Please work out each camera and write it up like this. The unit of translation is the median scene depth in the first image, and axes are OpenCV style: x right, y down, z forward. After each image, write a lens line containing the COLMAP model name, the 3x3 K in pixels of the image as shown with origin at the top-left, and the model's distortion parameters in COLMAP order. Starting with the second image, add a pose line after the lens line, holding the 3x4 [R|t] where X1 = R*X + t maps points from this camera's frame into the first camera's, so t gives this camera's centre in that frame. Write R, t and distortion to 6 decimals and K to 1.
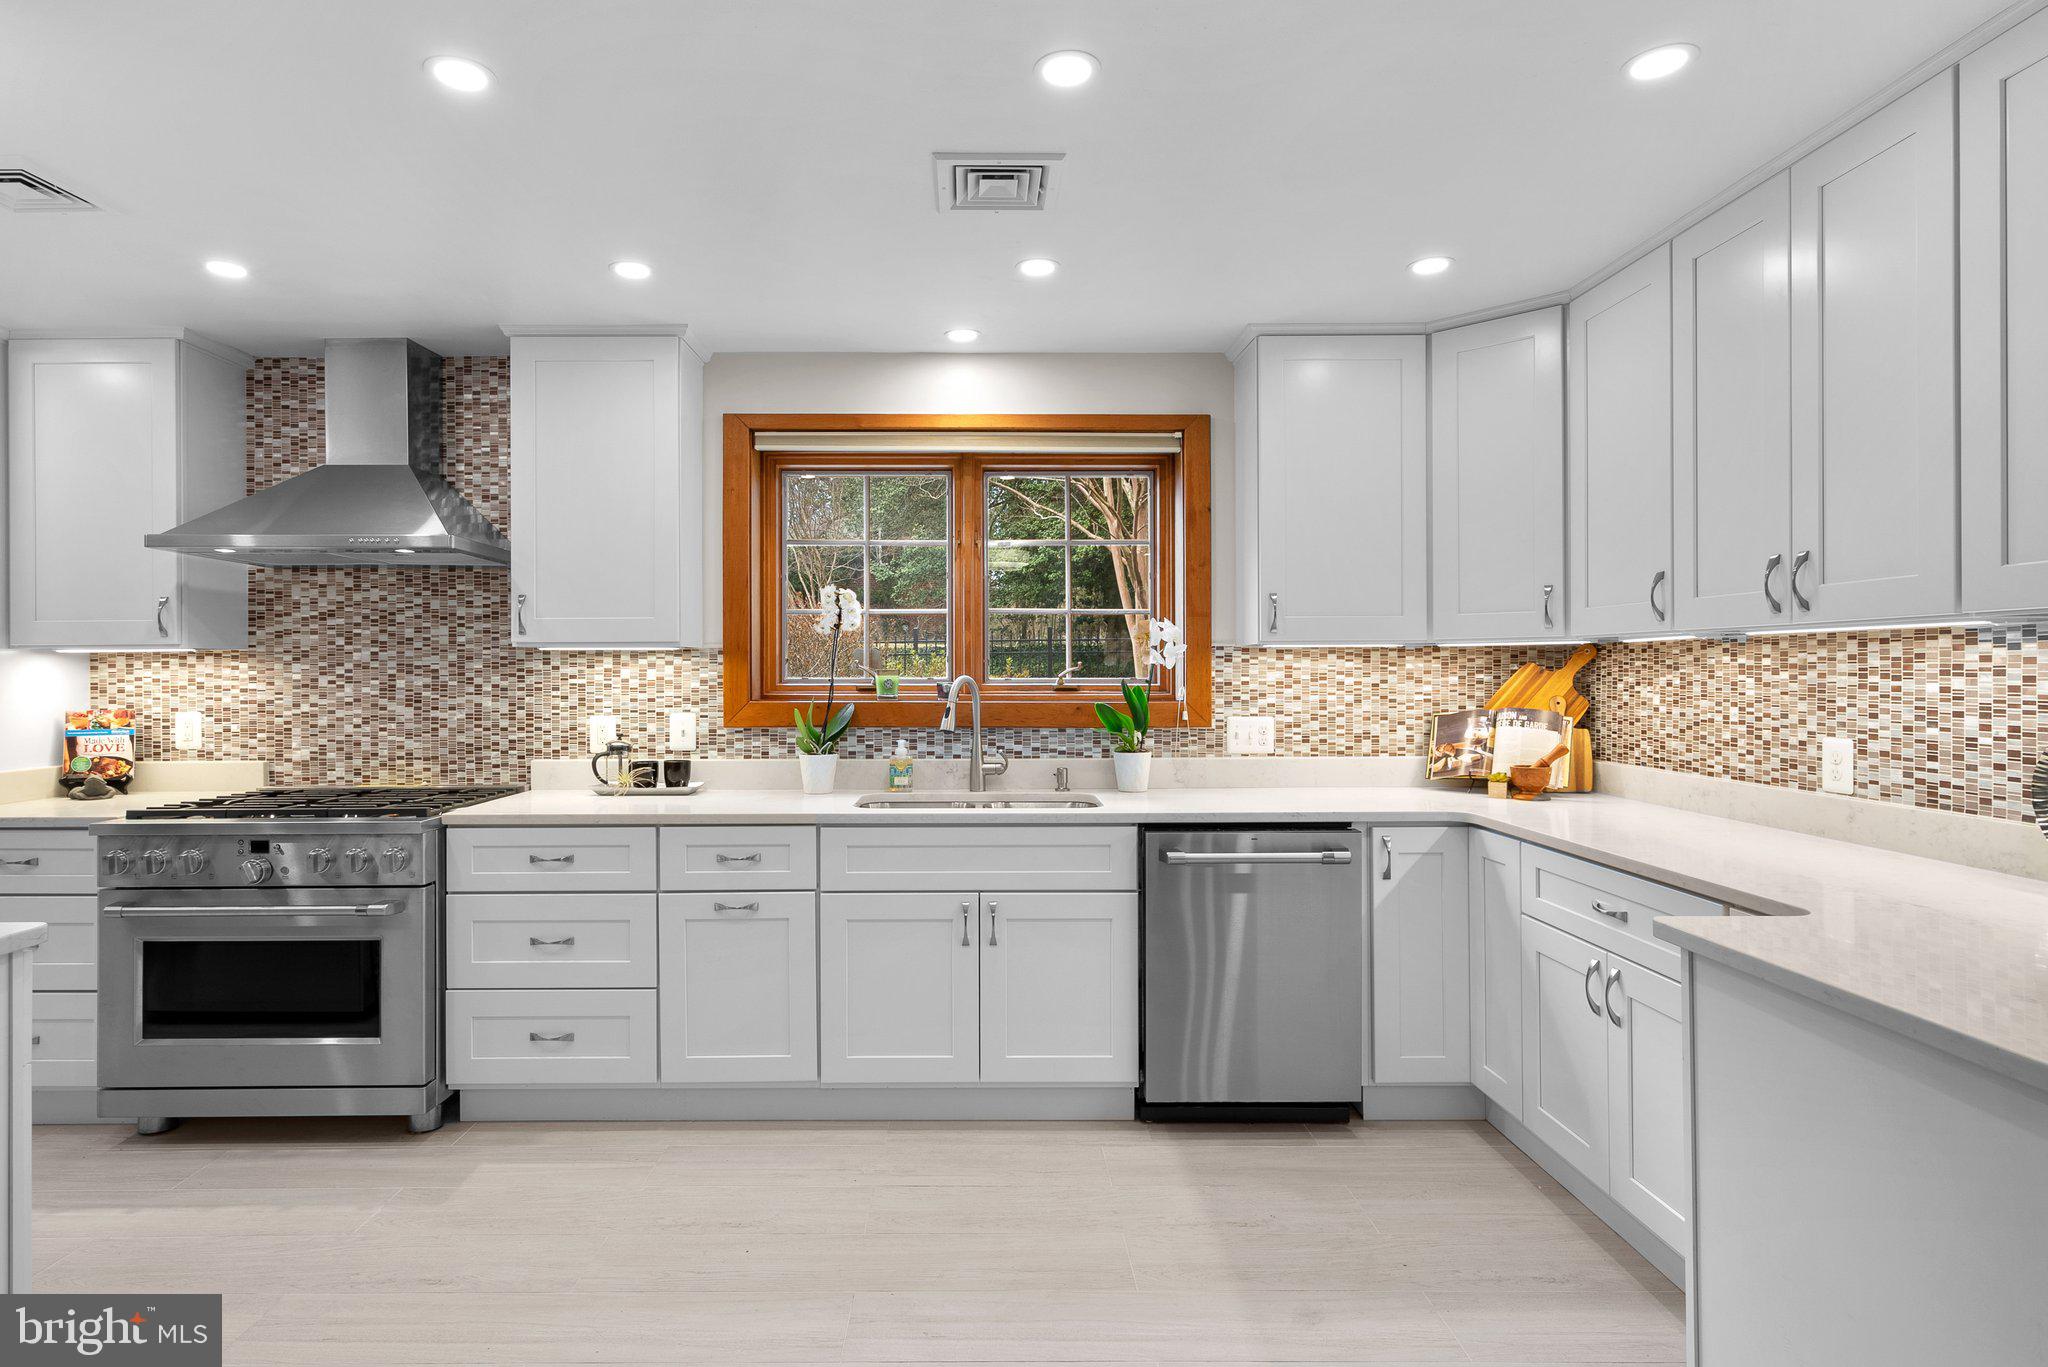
lens RADIAL K [[1068.5, 0, 977.3], [0, 1068.5, 667.5], [0, 0, 1]] dist [0.000873, 0.001955]
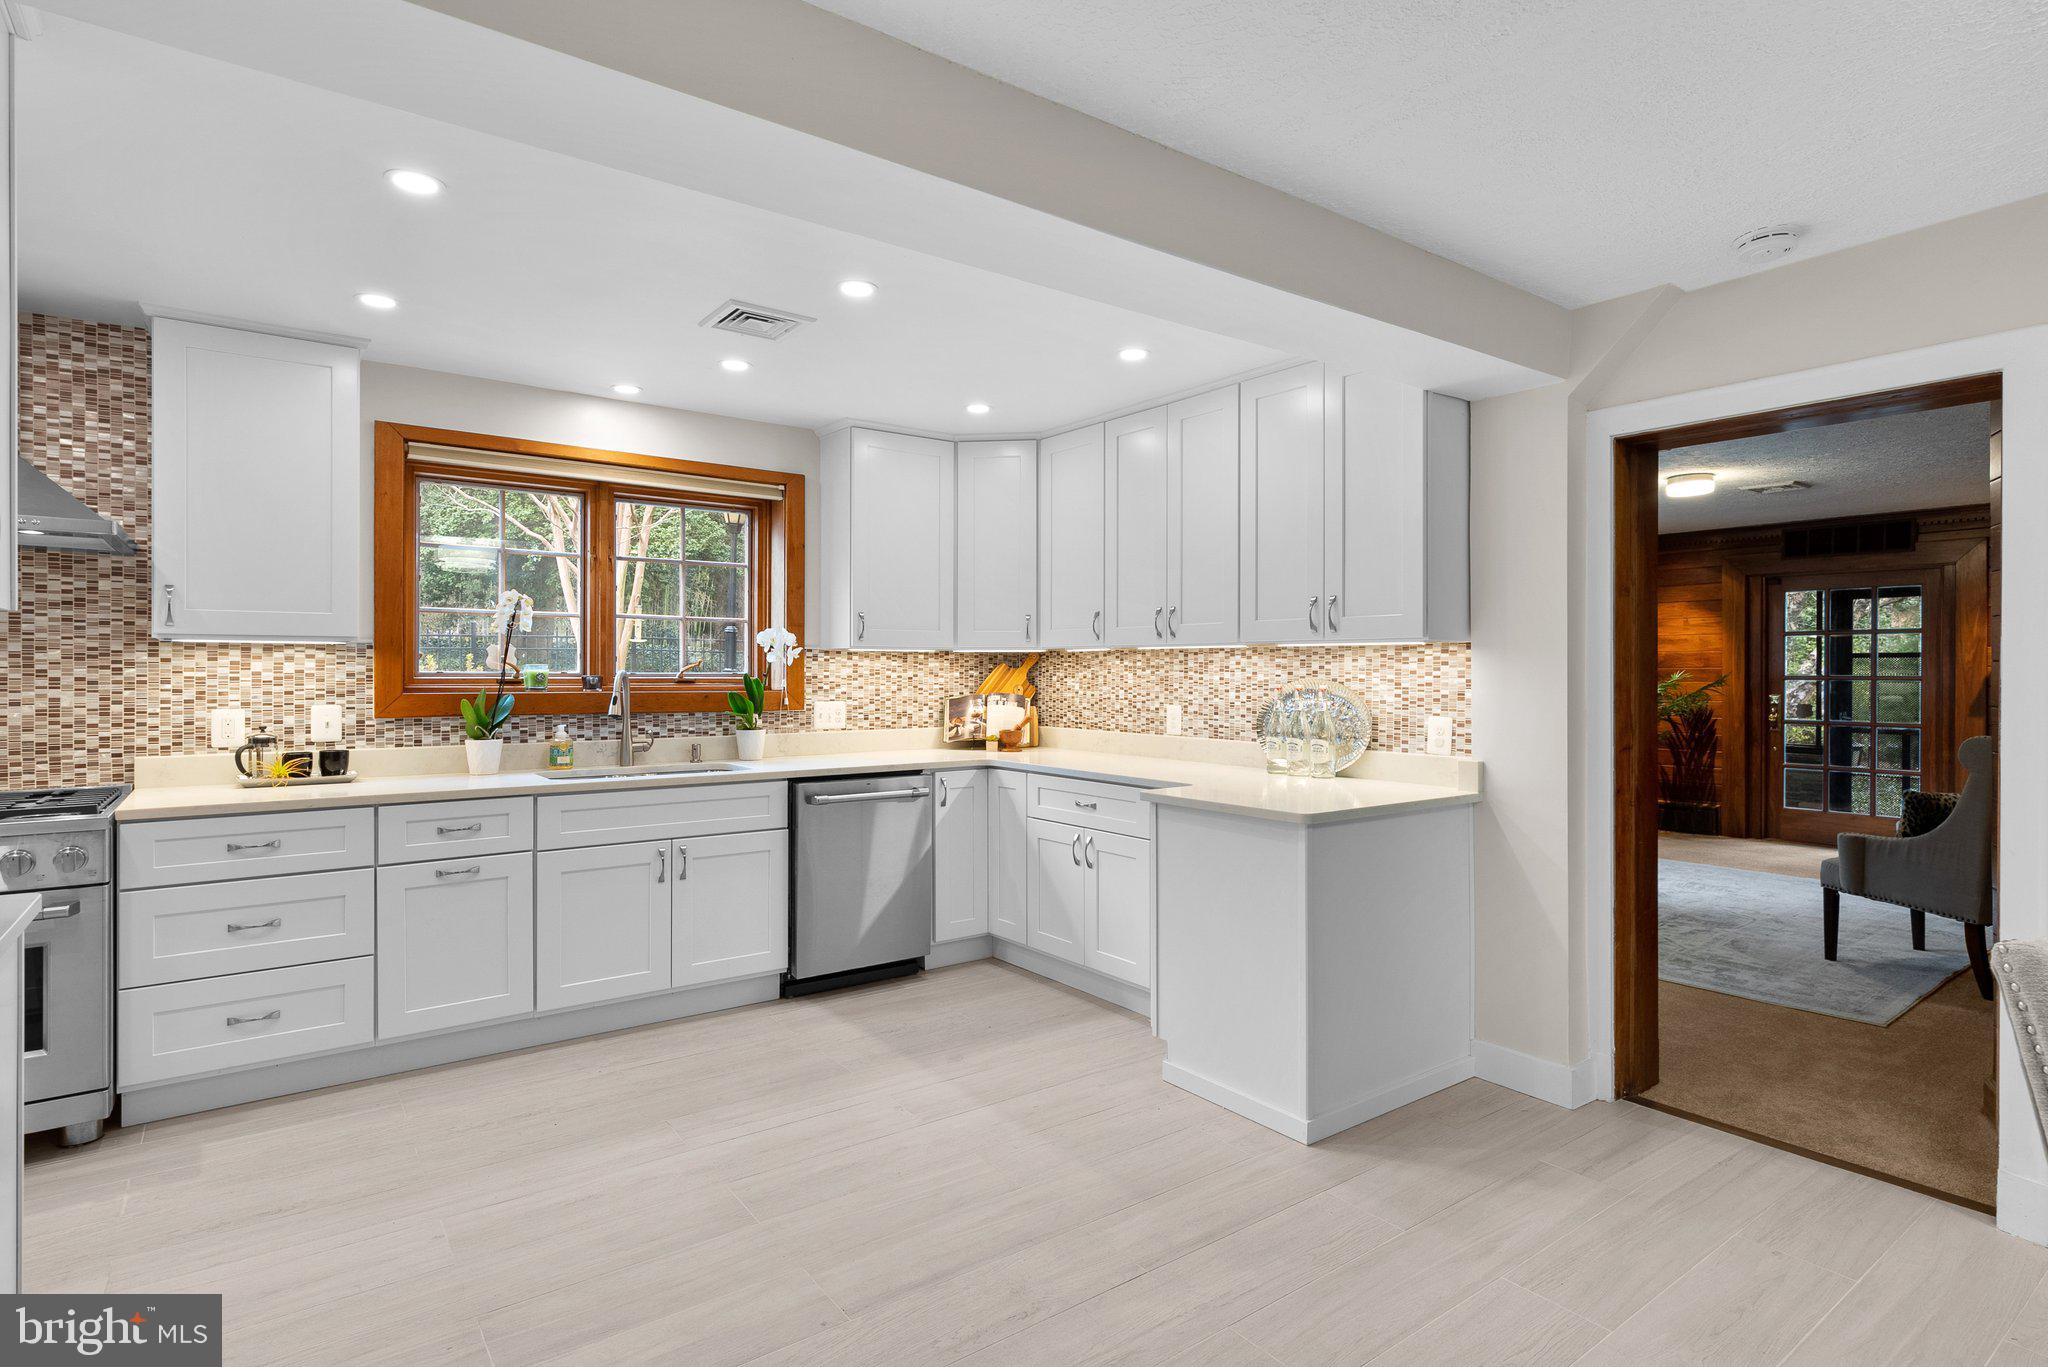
lens RADIAL K [[1040.5, 0, 1027.0], [0, 1040.5, 670.2], [0, 0, 1]] dist [0.003097, 0.000435]
pose [[0.803266, 0.004846, 0.595600, -0.331748], [-0.006877, 0.999976, 0.001139, 0.003082], [-0.595580, -0.005011, 0.803280, -0.208709]]
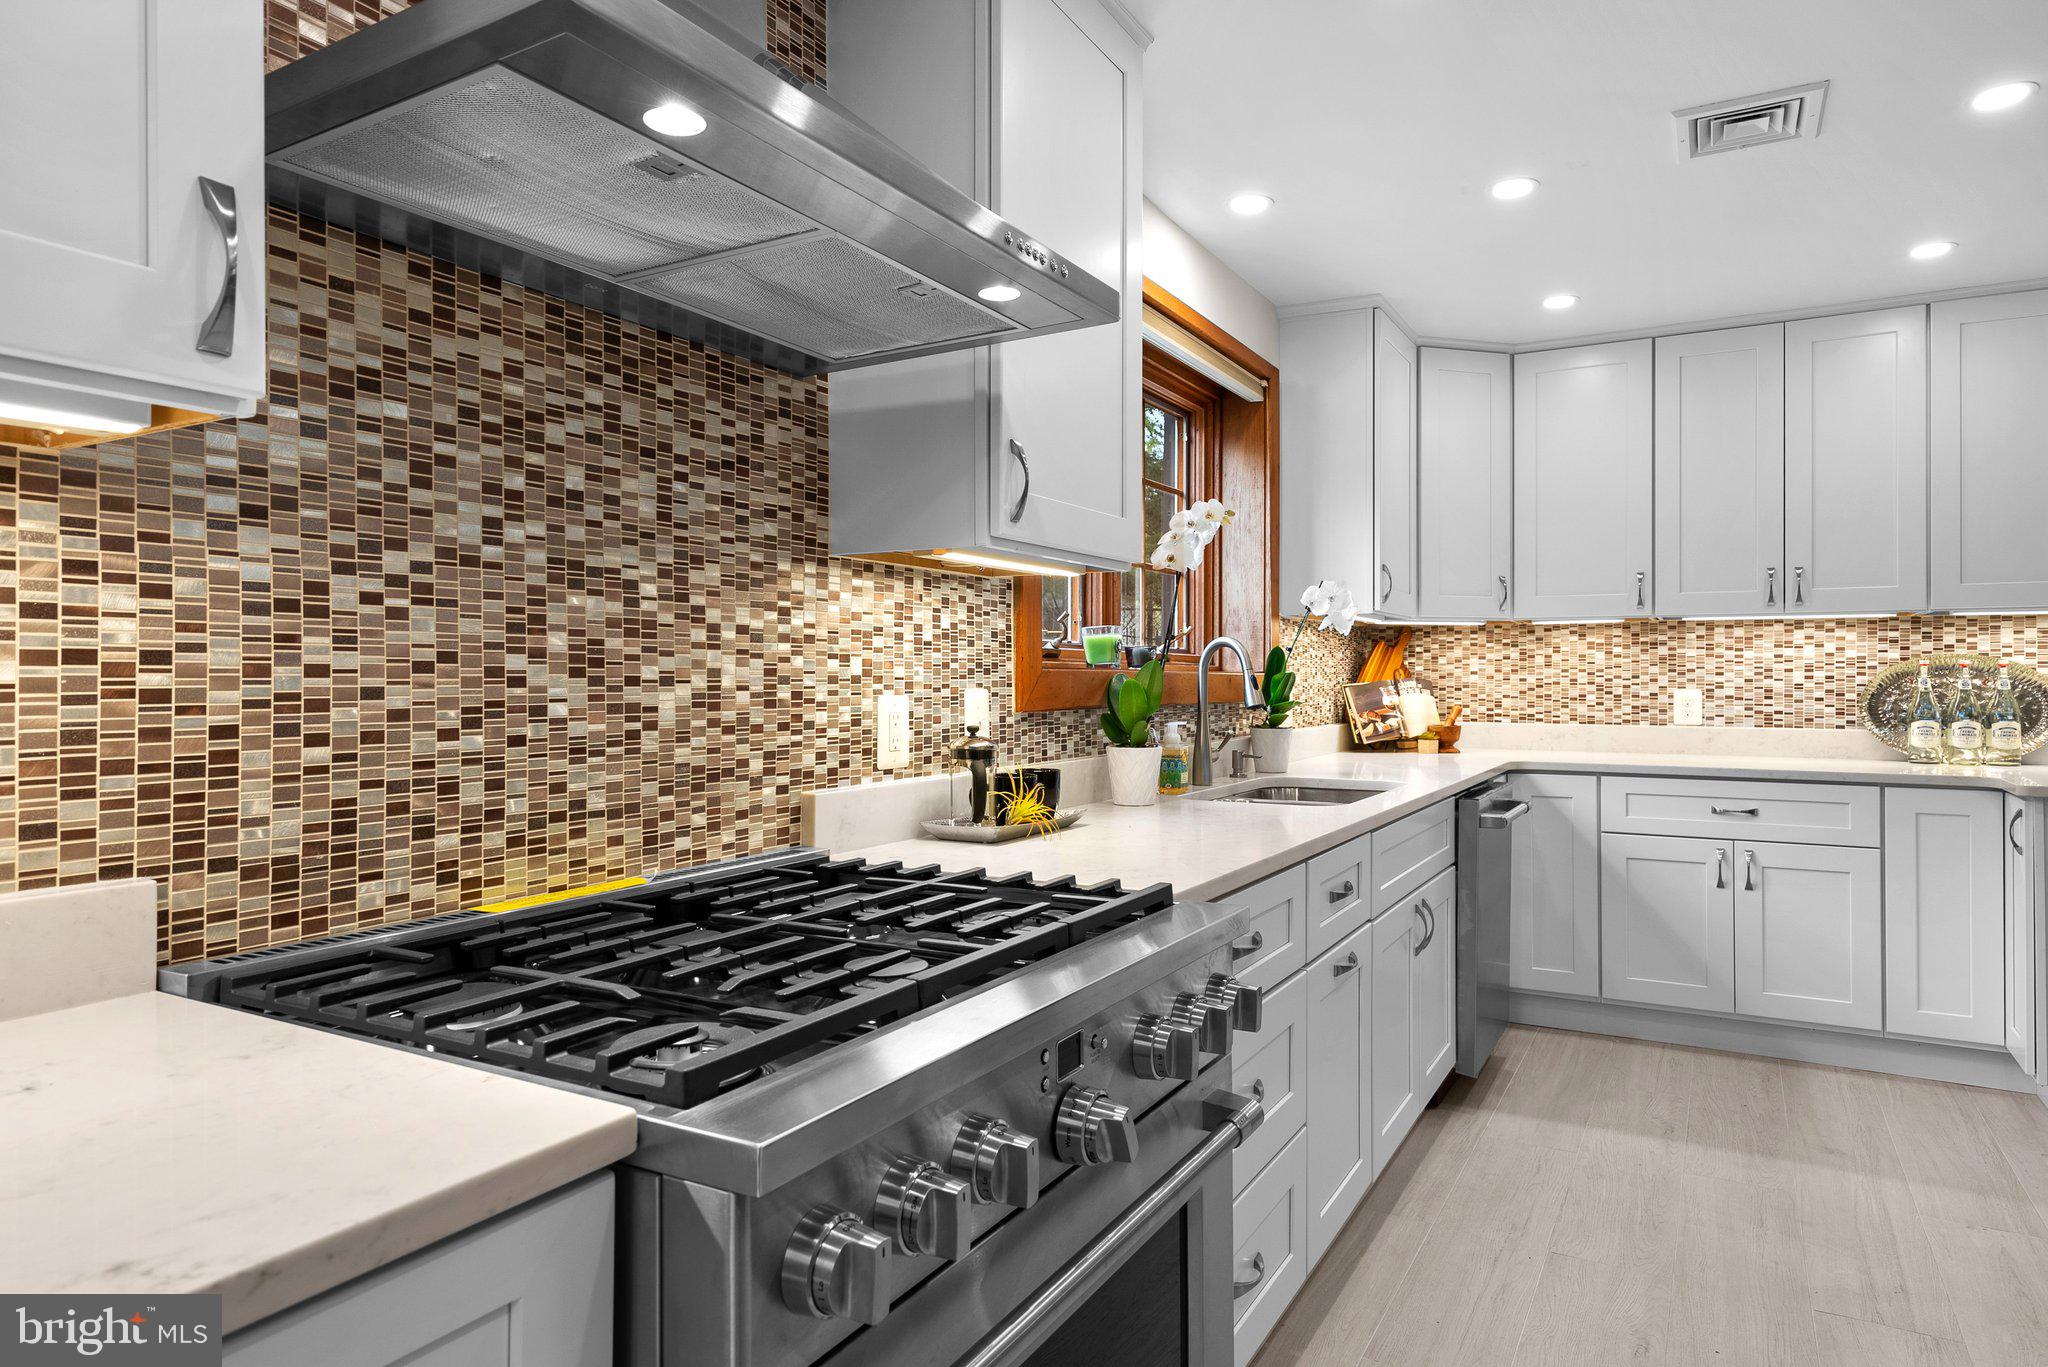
lens RADIAL K [[1221.7, 0, 1027.5], [0, 1221.7, 670.1], [0, 0, 1]] dist [0.005198, 0.001315]
pose [[0.495495, 0.006980, 0.868583, -0.825219], [-0.005215, 0.999974, -0.005061, 0.035899], [-0.868595, -0.002022, 0.495518, 0.656523]]
